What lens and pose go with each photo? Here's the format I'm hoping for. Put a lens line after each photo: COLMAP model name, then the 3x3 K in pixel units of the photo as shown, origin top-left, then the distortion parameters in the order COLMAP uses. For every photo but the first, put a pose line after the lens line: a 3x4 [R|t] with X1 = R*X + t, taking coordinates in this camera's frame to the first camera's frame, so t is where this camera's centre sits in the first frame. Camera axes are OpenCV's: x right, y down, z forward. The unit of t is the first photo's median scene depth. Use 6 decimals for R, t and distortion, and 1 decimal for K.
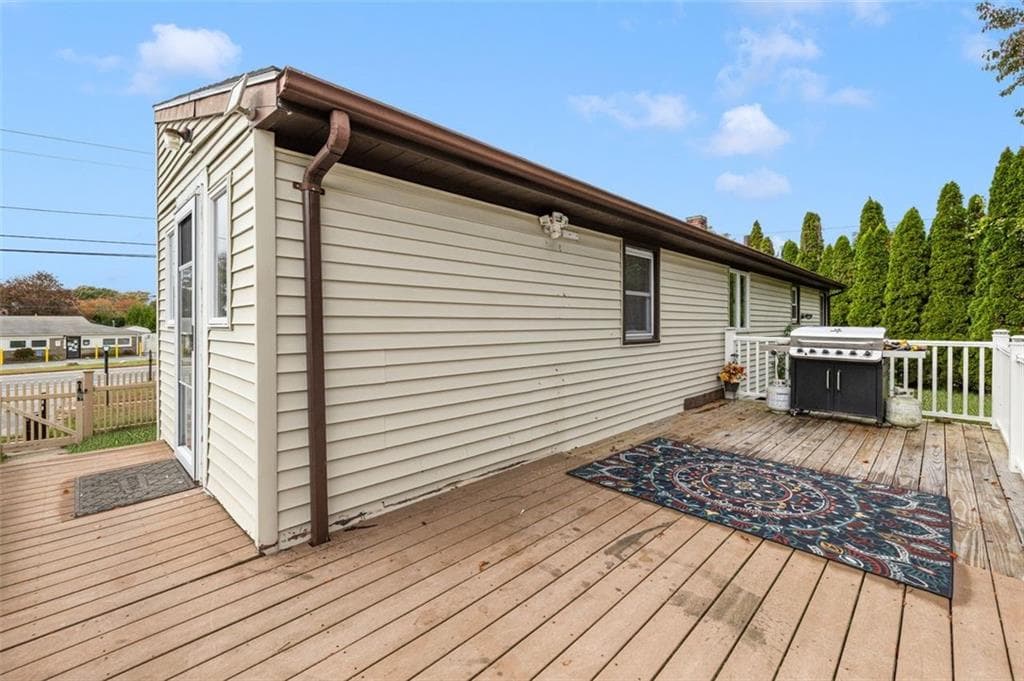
lens RADIAL K [[439.9, 0, 511.1], [0, 439.9, 325.2], [0, 0, 1]] dist [0.001053, 0.000340]
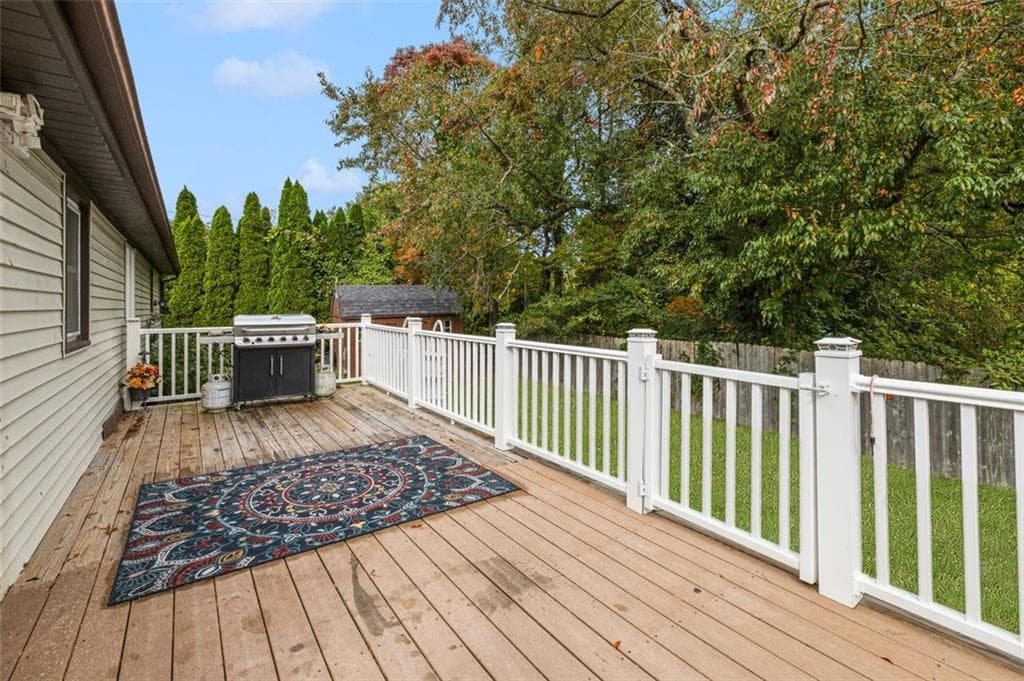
lens RADIAL K [[443.9, 0, 506.4], [0, 443.9, 299.8], [0, 0, 1]] dist [-0.000546, -0.000100]
pose [[0.171643, 0.010950, 0.985098, -0.336263], [0.013302, 0.999821, -0.013431, -0.015818], [-0.985069, 0.015409, 0.171467, 0.460880]]
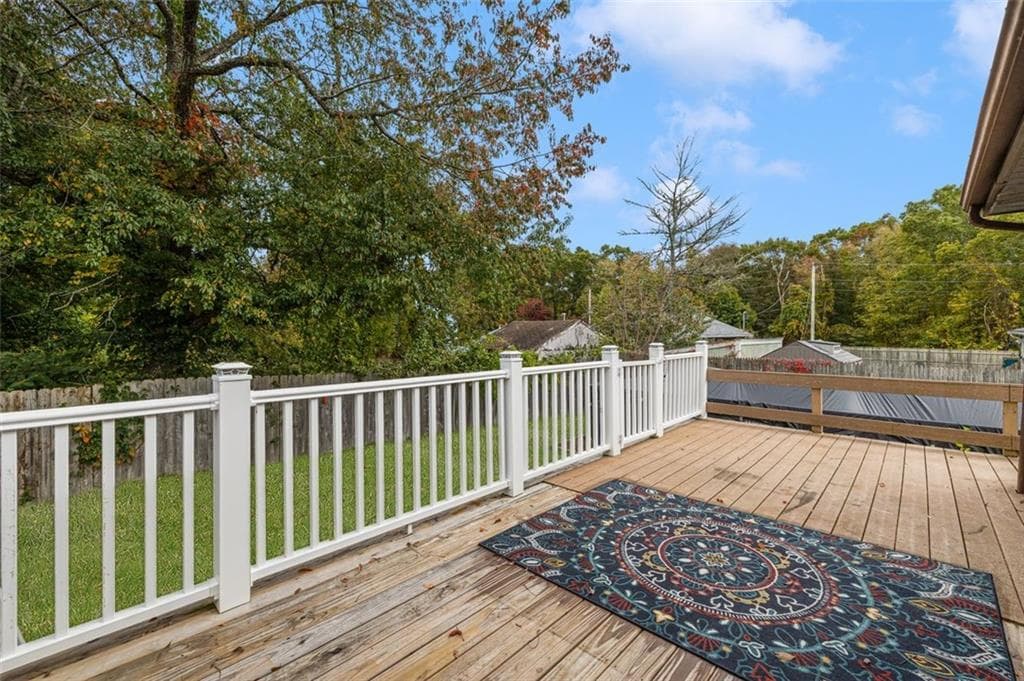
lens RADIAL K [[431.8, 0, 509.4], [0, 431.8, 329.0], [0, 0, 1]] dist [0.000532, 0.000519]
pose [[-0.999976, -0.000160, -0.006950, 0.879567], [-0.000199, 0.999985, 0.005538, -0.026425], [0.006949, 0.005540, -0.999961, 1.716870]]
